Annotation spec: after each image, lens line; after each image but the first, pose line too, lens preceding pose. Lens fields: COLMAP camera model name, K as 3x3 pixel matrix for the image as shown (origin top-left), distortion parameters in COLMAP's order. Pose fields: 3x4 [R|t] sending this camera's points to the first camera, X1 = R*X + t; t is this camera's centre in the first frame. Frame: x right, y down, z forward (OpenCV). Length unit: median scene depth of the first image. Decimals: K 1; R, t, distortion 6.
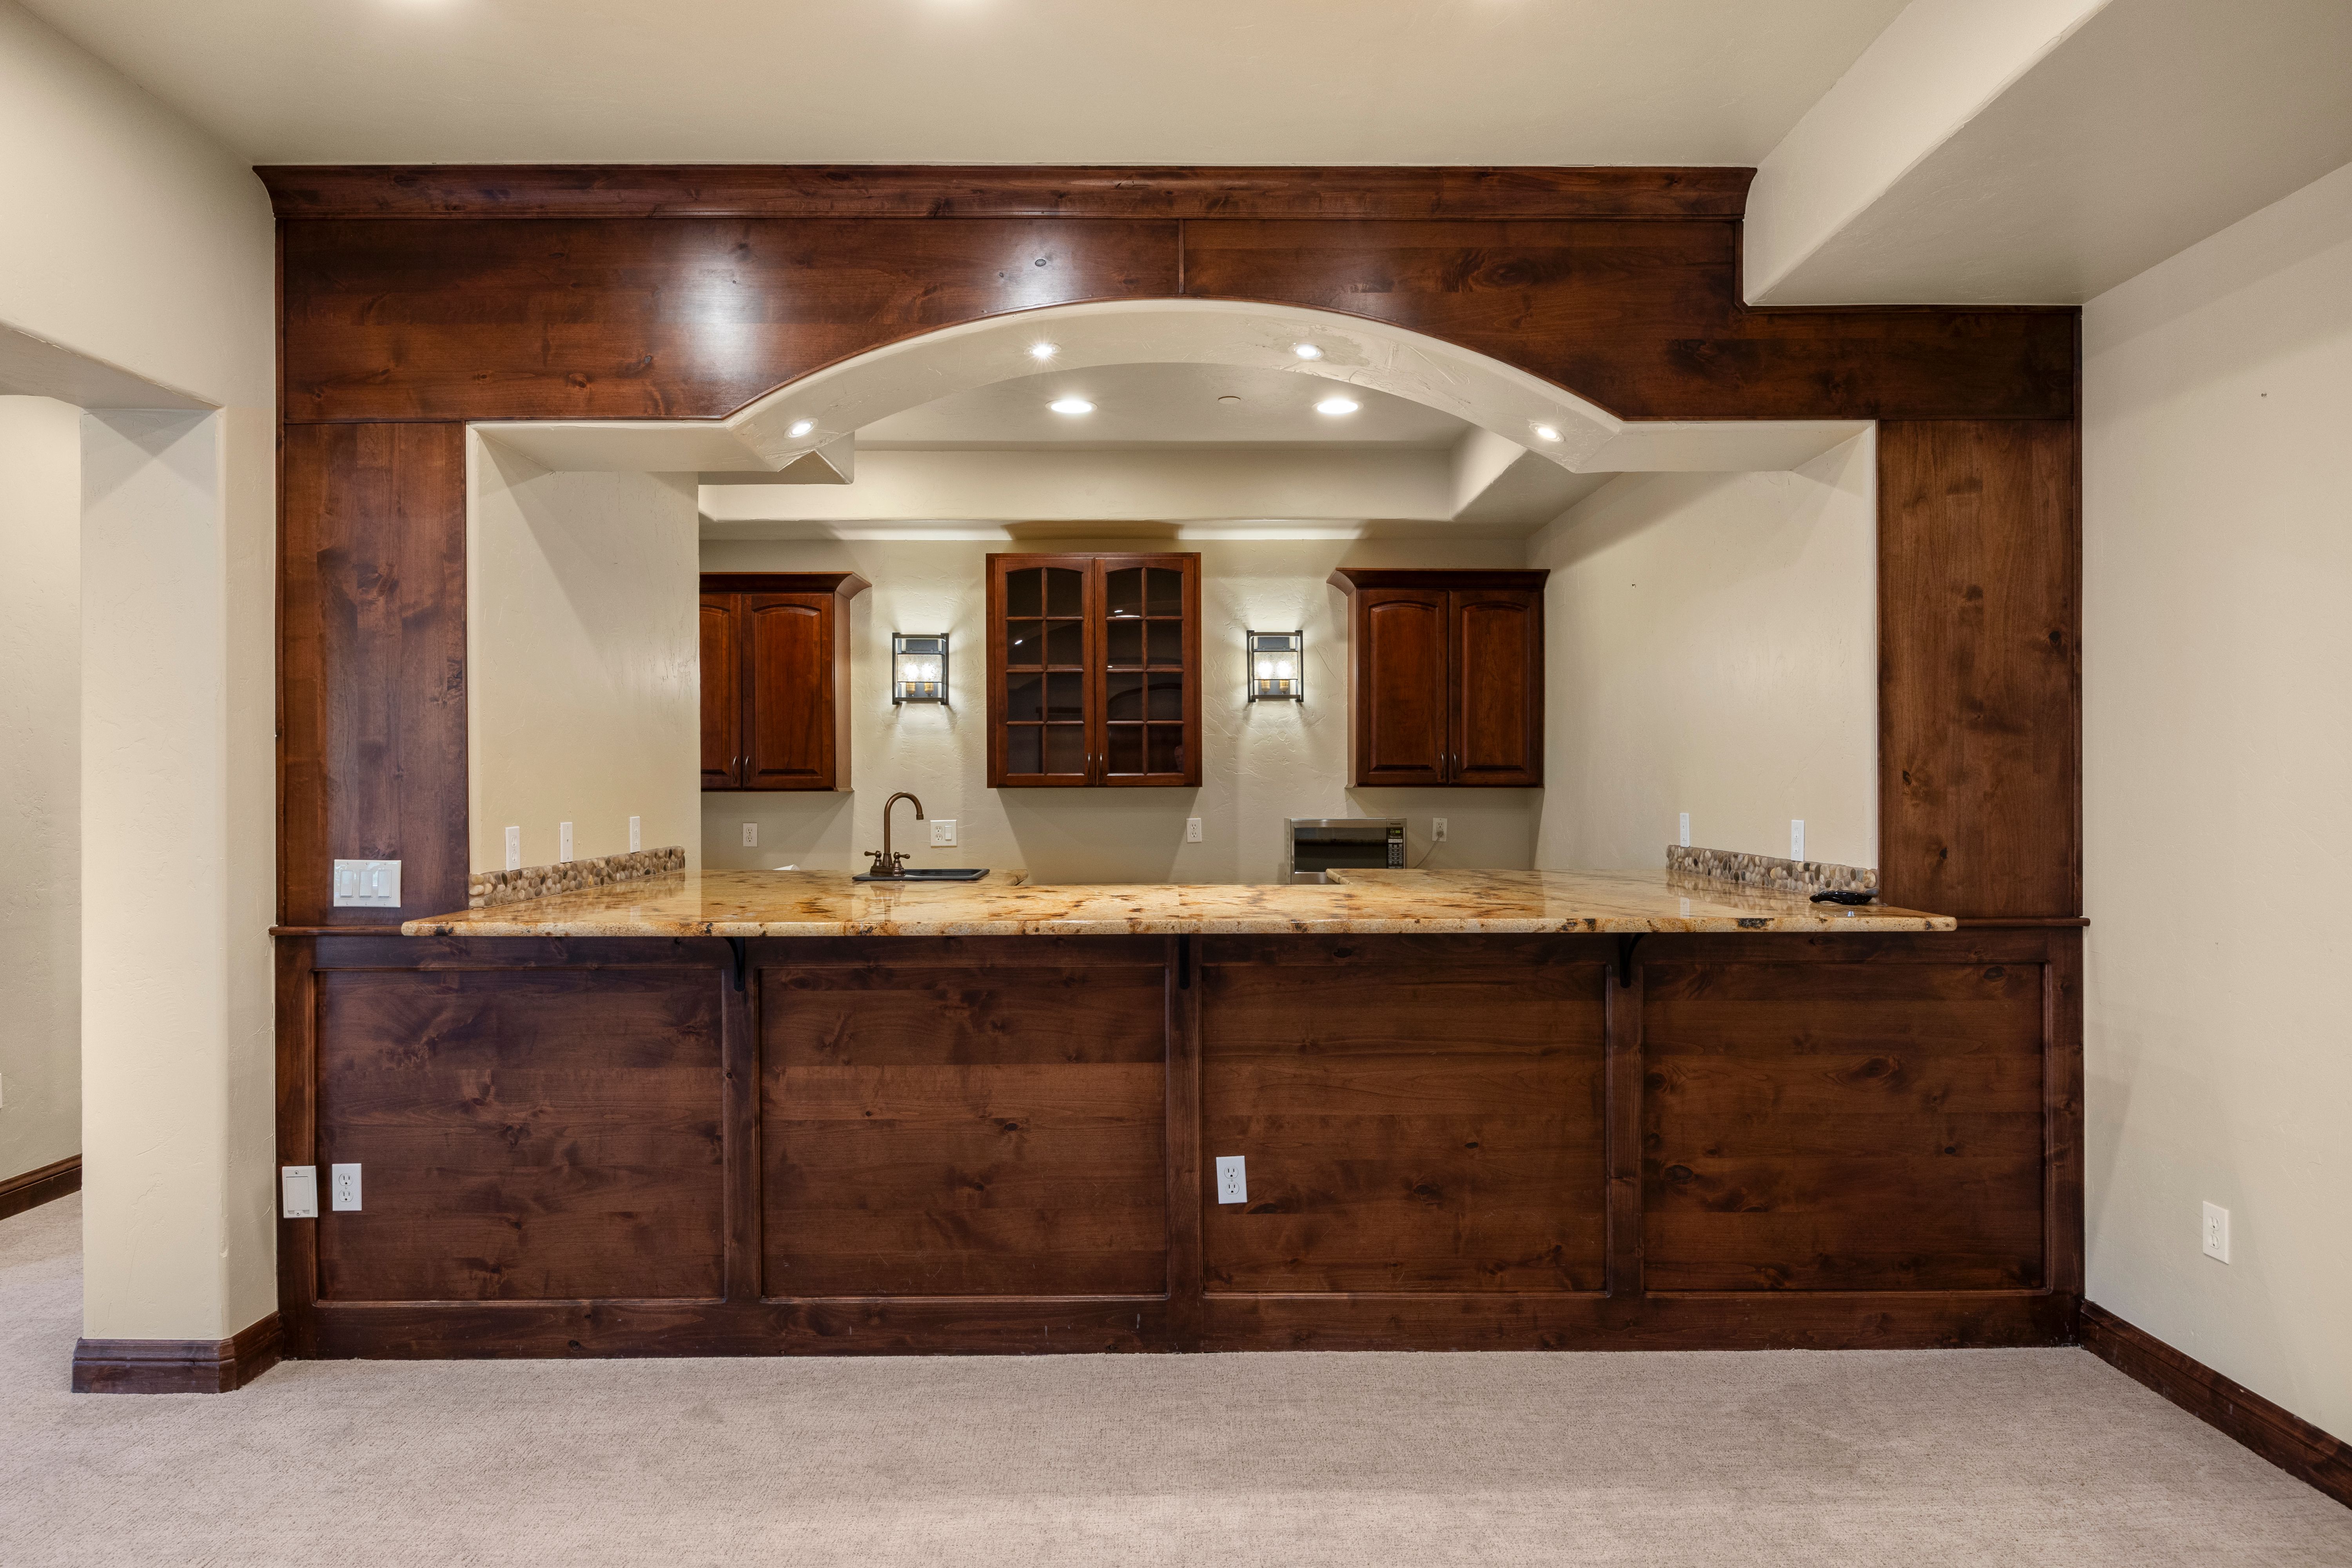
lens RADIAL K [[1341.5, 0, 1170.8], [0, 1341.5, 780.1], [0, 0, 1]] dist [-0.008059, -0.001475]
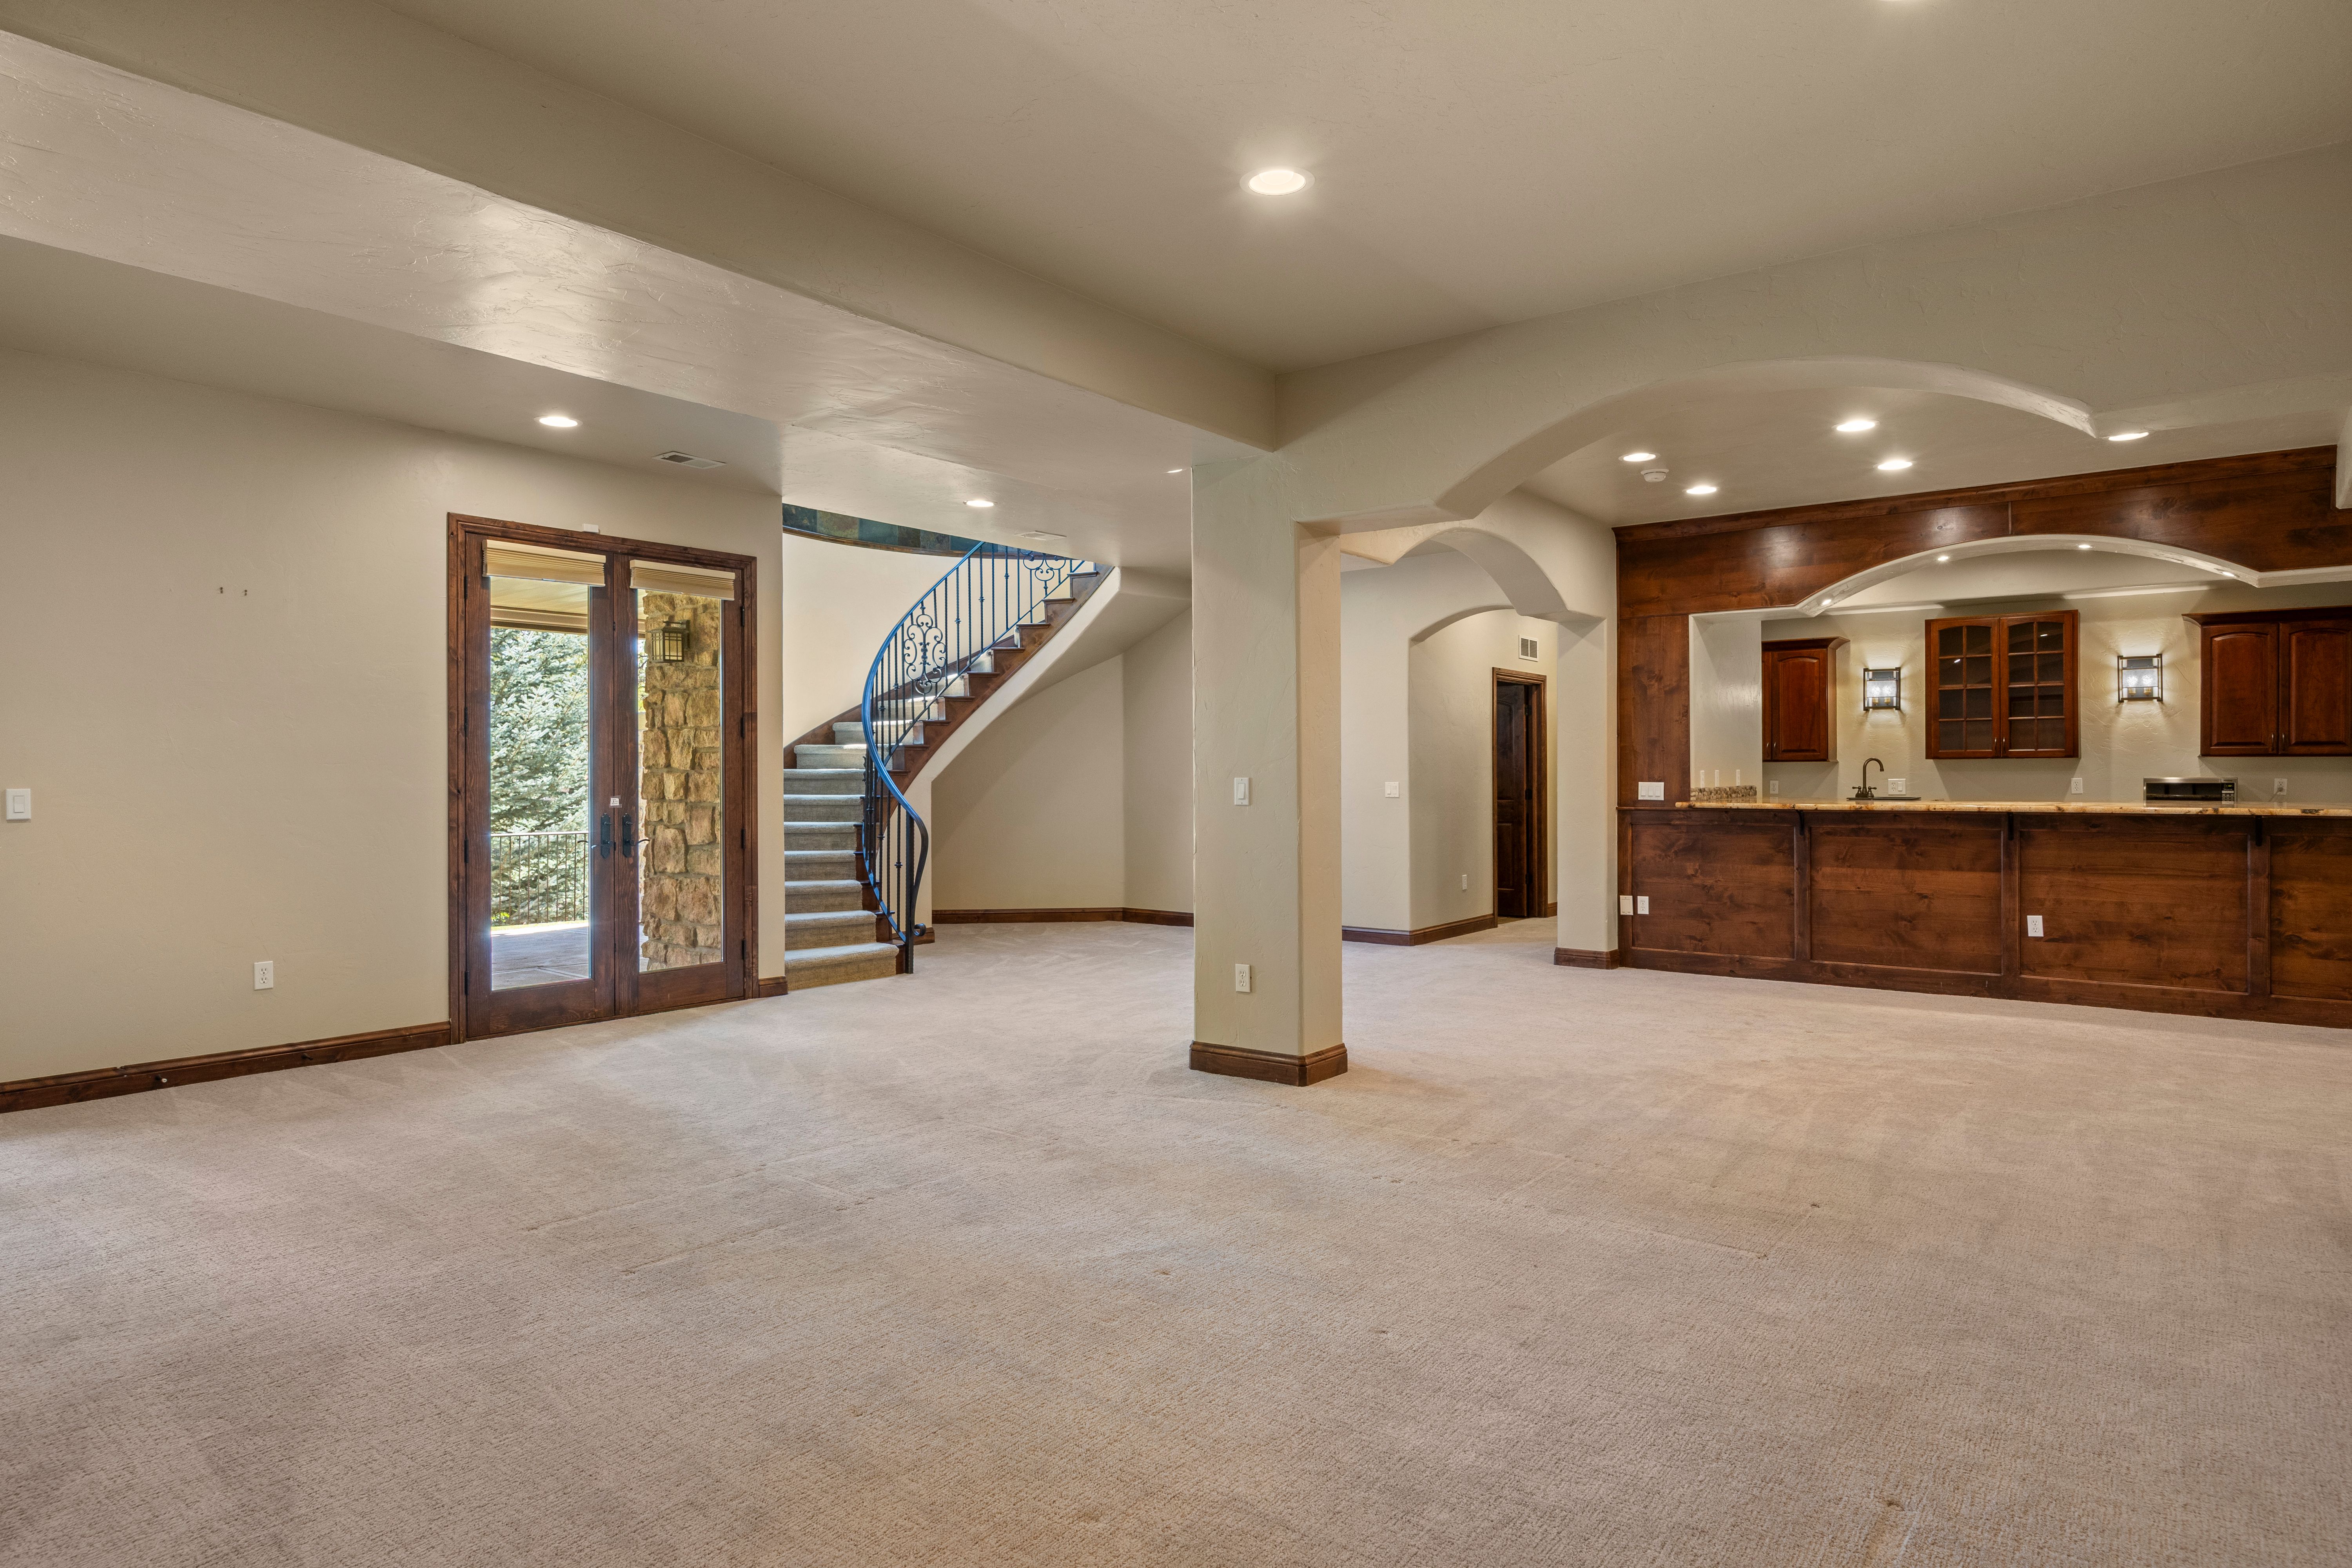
lens RADIAL K [[1341.5, 0, 1170.8], [0, 1341.5, 780.1], [0, 0, 1]] dist [-0.008059, -0.001475]
pose [[0.783147, 0.002922, -0.621830, 0.302569], [0.001425, 0.999978, 0.006493, 0.036456], [0.621836, -0.005970, 0.783125, -1.654846]]
